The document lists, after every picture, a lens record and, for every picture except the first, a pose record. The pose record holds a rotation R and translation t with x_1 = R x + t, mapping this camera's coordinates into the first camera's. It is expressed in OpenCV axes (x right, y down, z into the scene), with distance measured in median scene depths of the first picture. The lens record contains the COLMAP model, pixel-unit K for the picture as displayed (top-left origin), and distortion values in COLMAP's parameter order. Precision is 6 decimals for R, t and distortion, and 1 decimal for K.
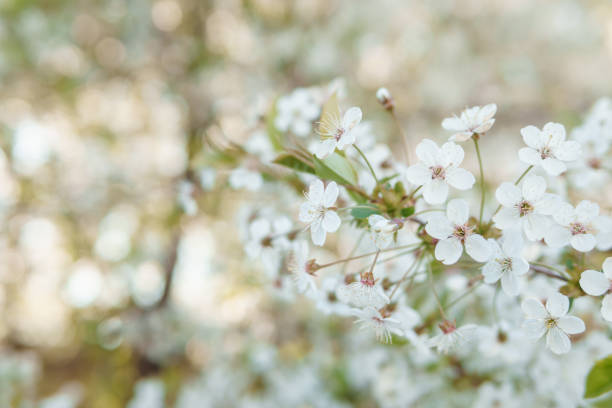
lens RADIAL K [[882.7, 0, 306.0], [0, 882.7, 204.0], [0, 0, 1]] dist [0.278664, -0.022077]
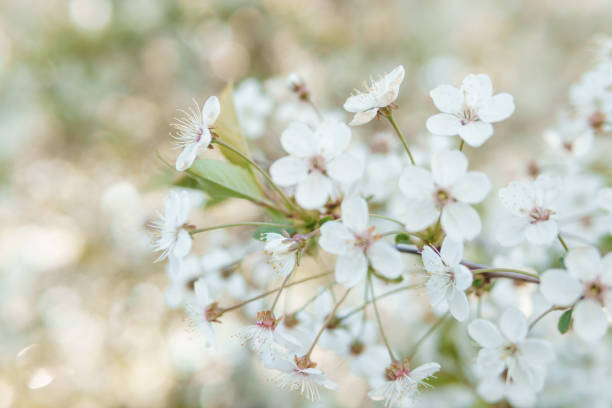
lens RADIAL K [[882.7, 0, 306.0], [0, 882.7, 204.0], [0, 0, 1]] dist [0.278664, -0.022077]
pose [[0.974737, -0.141114, -0.173132, 0.246289], [0.133807, 0.989577, -0.053235, 0.032308], [0.178840, 0.028724, 0.983459, 0.266508]]
